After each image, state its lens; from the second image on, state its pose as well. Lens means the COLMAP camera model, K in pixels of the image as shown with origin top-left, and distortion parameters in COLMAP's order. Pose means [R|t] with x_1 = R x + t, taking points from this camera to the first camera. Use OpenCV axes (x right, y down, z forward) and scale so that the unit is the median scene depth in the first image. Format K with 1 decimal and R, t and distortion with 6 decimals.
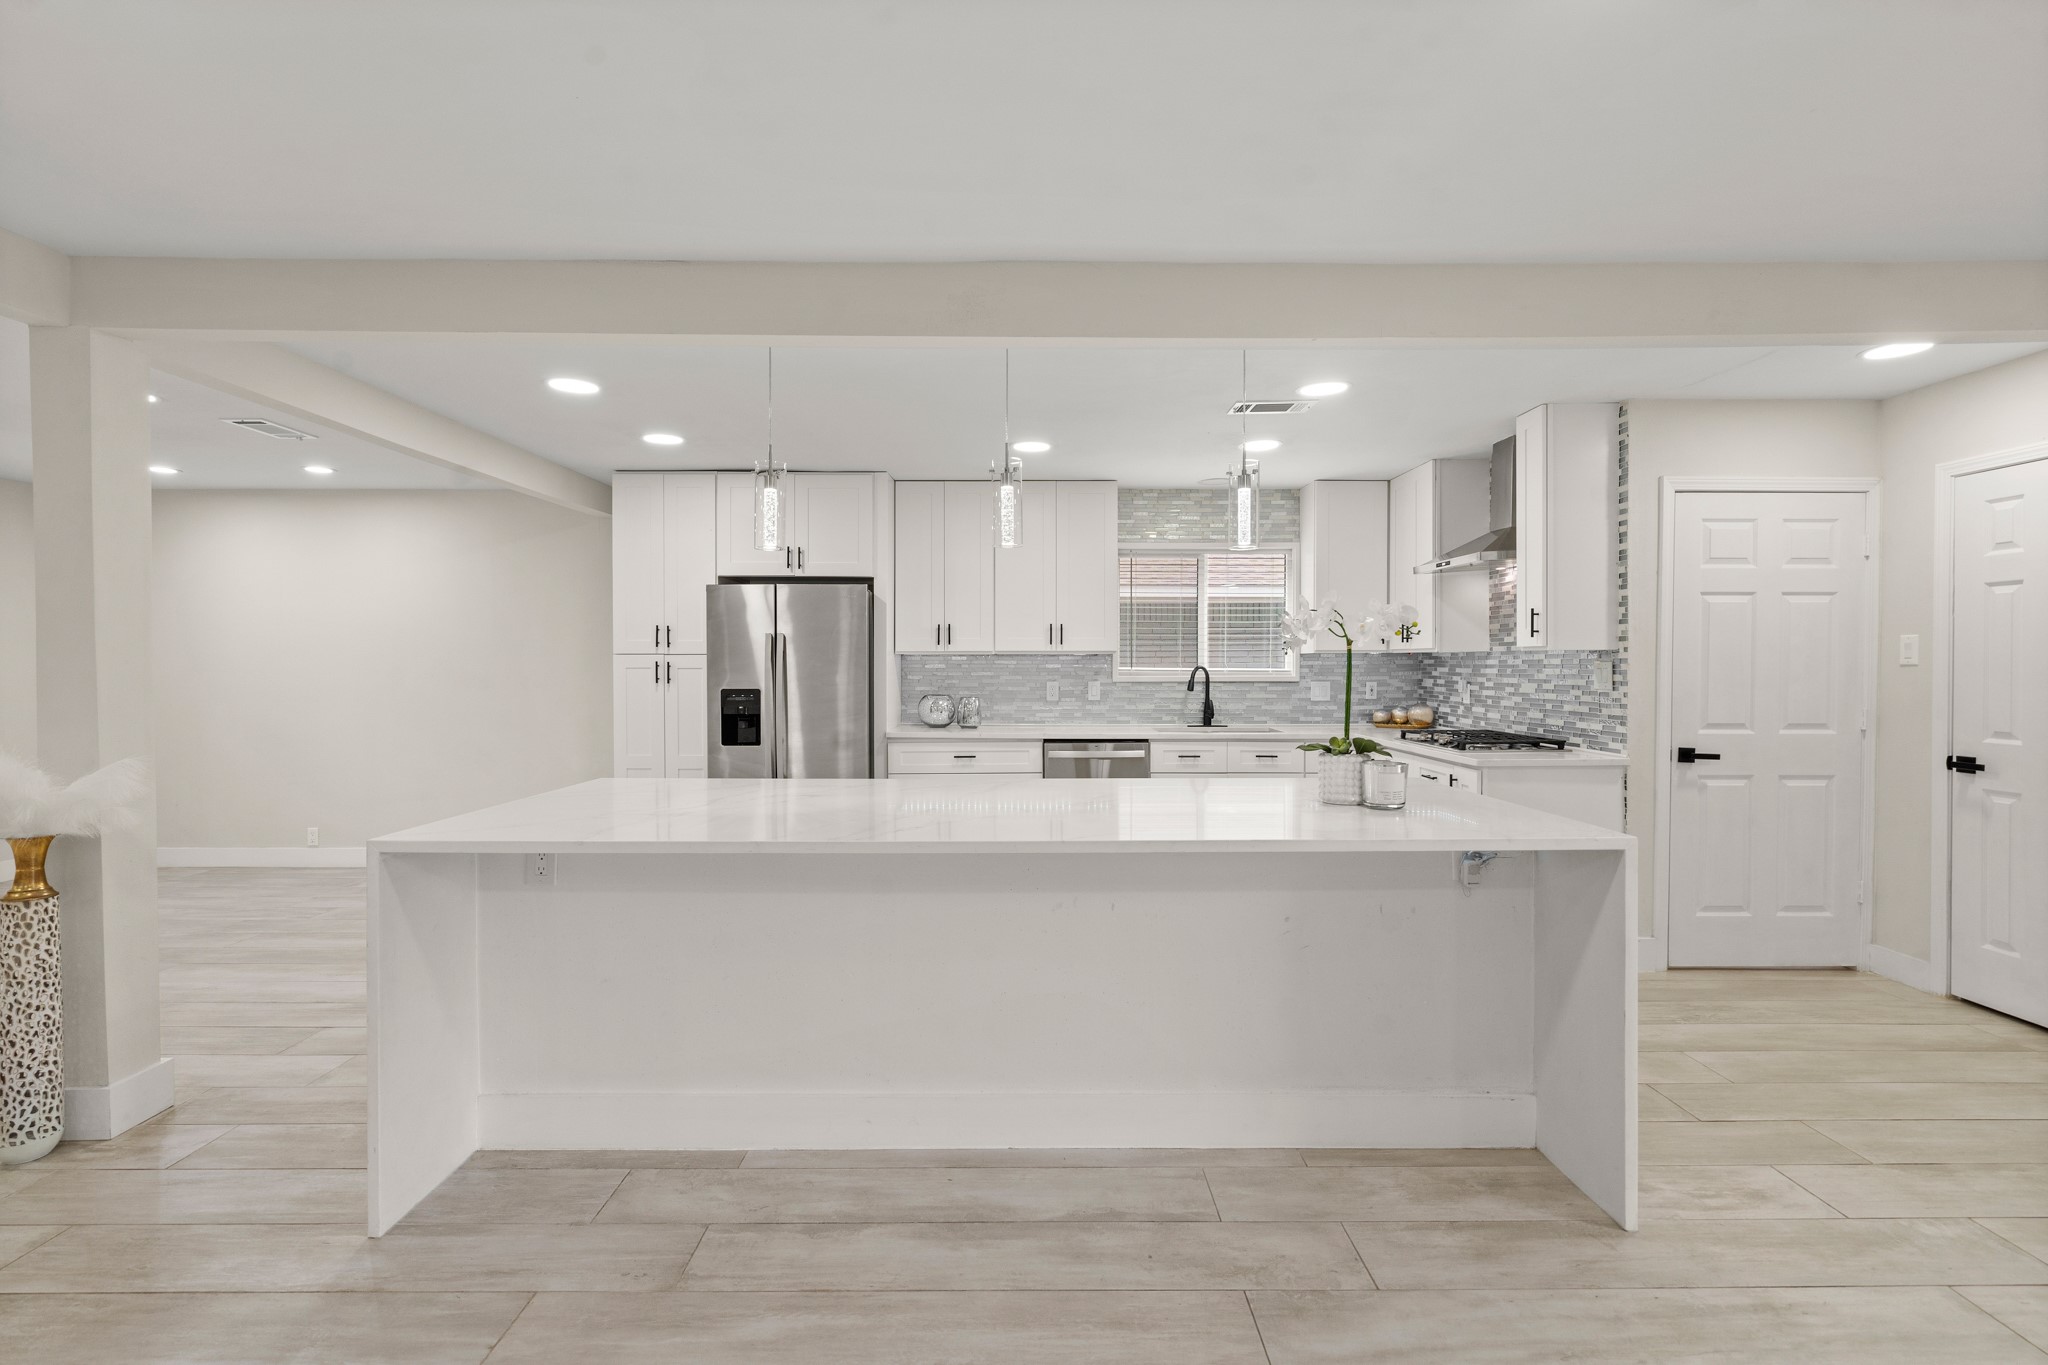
lens RADIAL K [[935.5, 0, 1018.5], [0, 935.5, 671.9], [0, 0, 1]] dist [-0.005632, 0.001474]
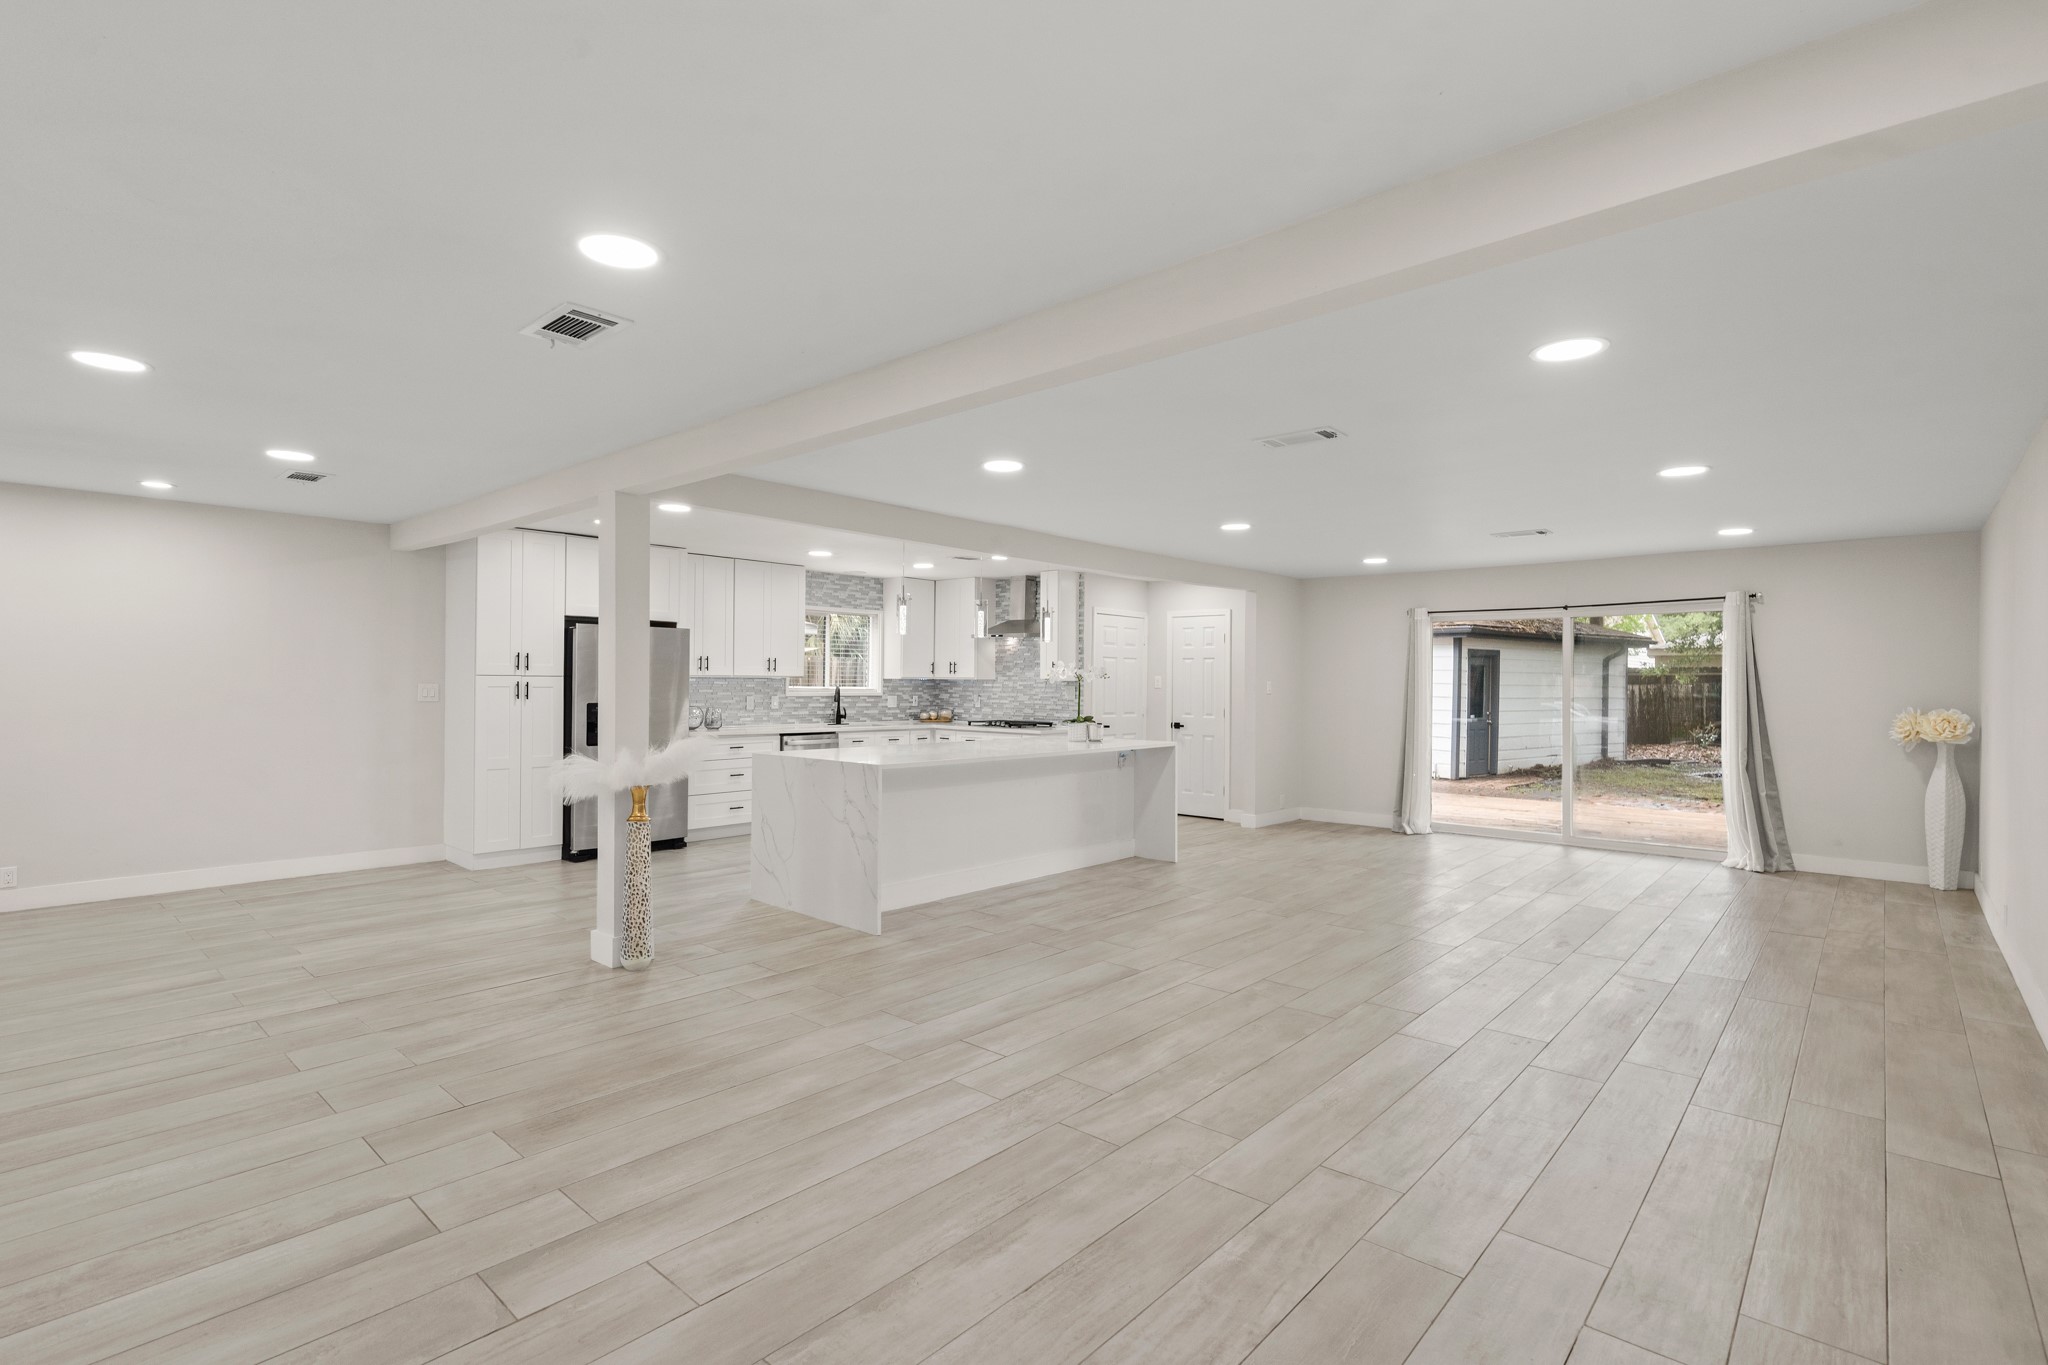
lens RADIAL K [[935.5, 0, 1014.1], [0, 935.5, 681.5], [0, 0, 1]] dist [-0.005632, 0.001474]
pose [[0.679782, 0.007351, 0.733377, -1.060933], [-0.002901, 0.999969, -0.007334, -0.004730], [-0.733408, 0.002858, 0.679782, -0.404217]]
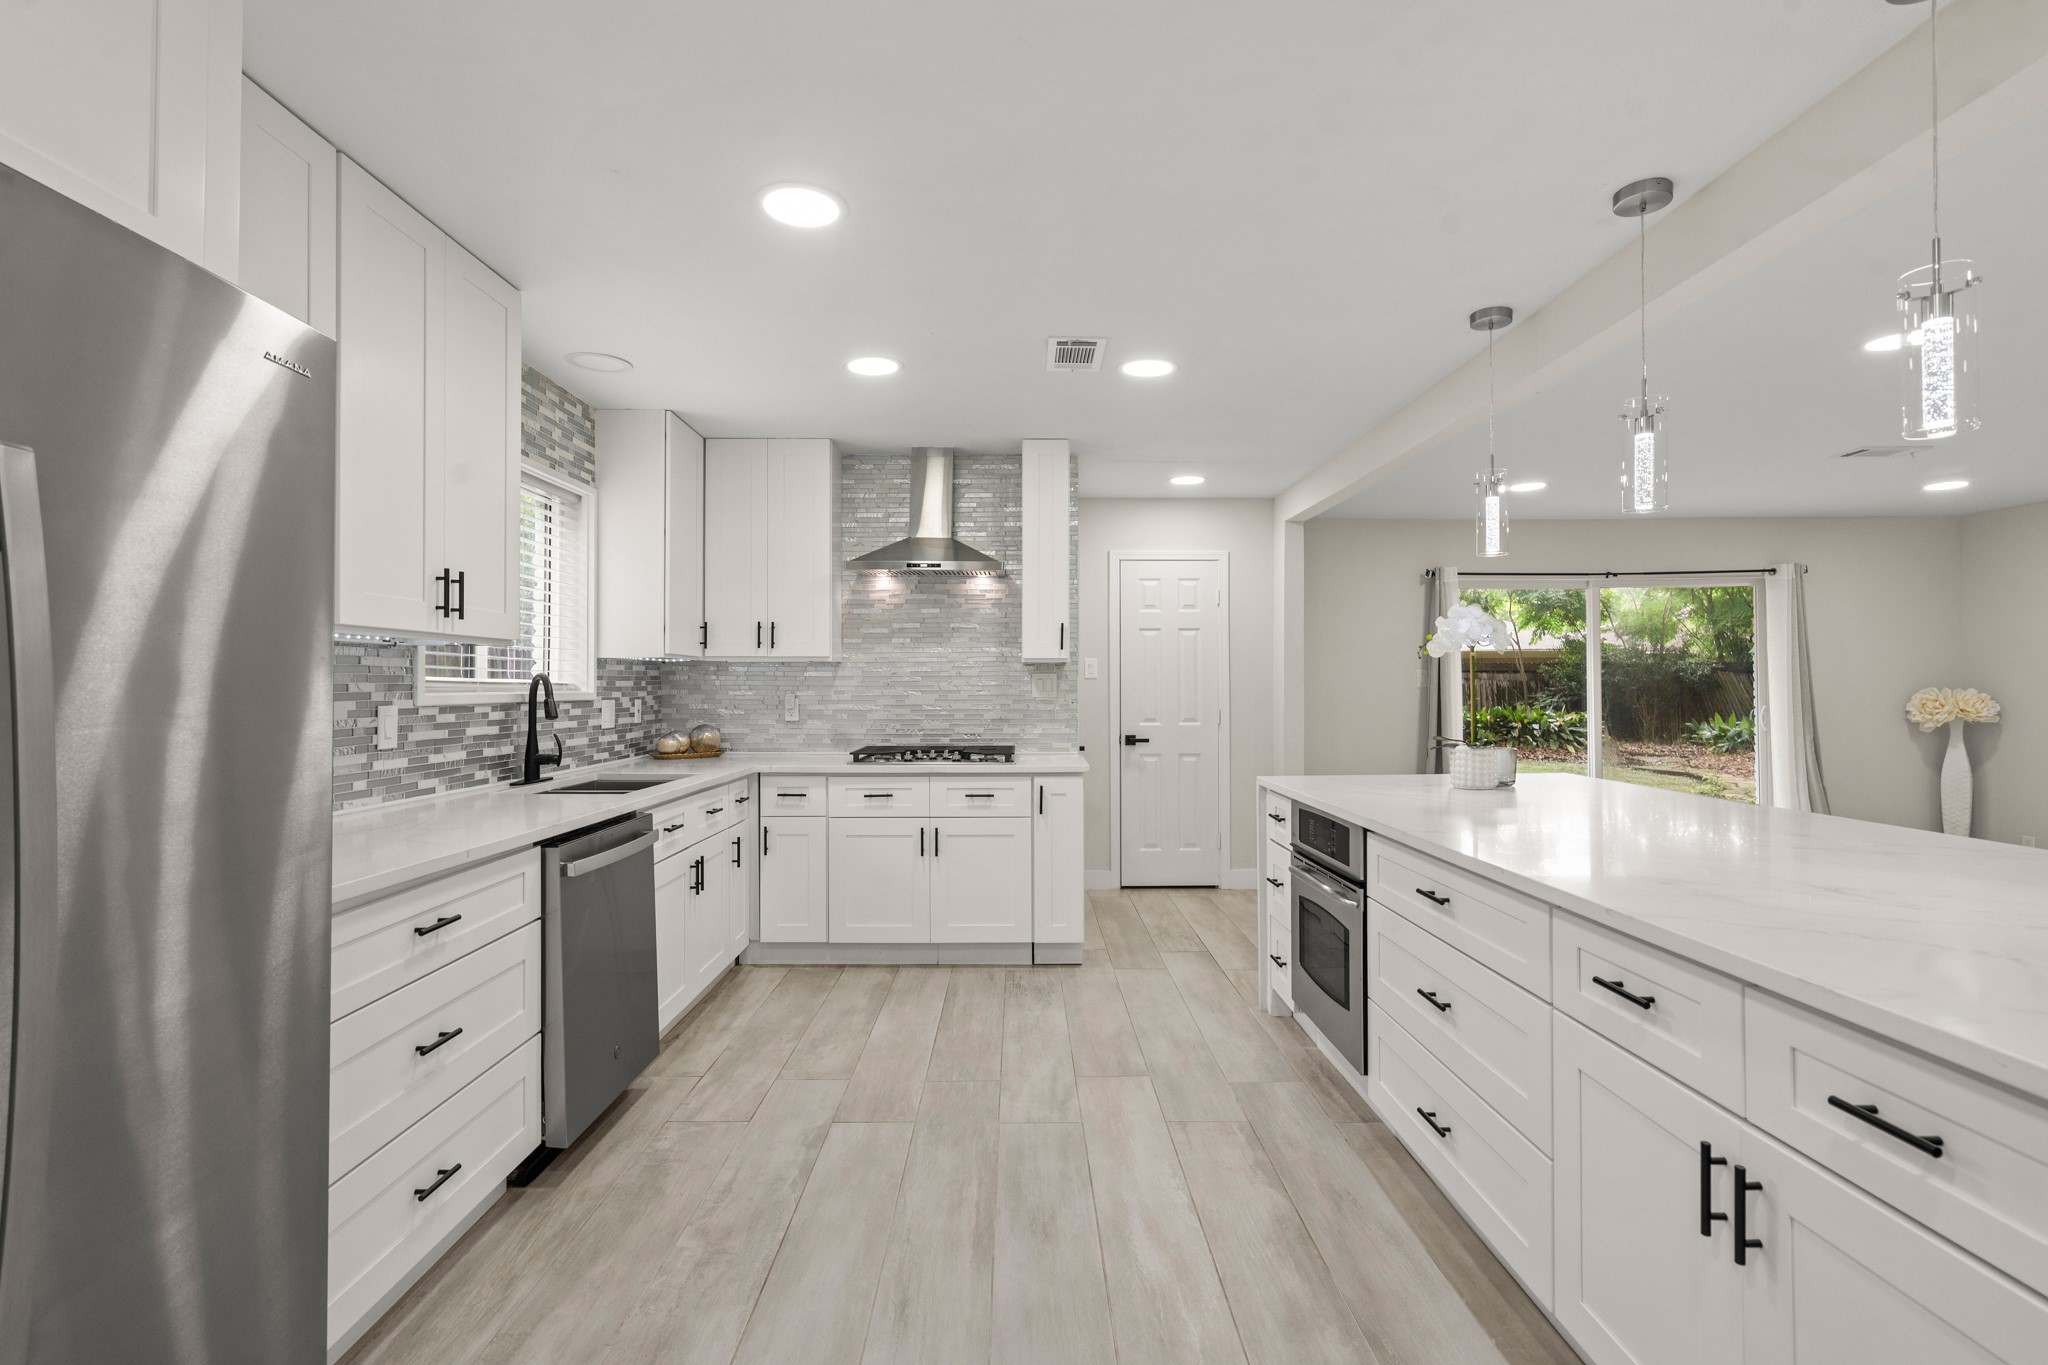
lens RADIAL K [[935.5, 0, 1009.4], [0, 935.5, 666.9], [0, 0, 1]] dist [-0.005632, 0.001474]
pose [[0.005591, 0.022462, 0.999732, -0.505425], [0.010322, 0.999693, -0.022519, 0.006476], [-0.999931, 0.010445, 0.005357, 1.000184]]
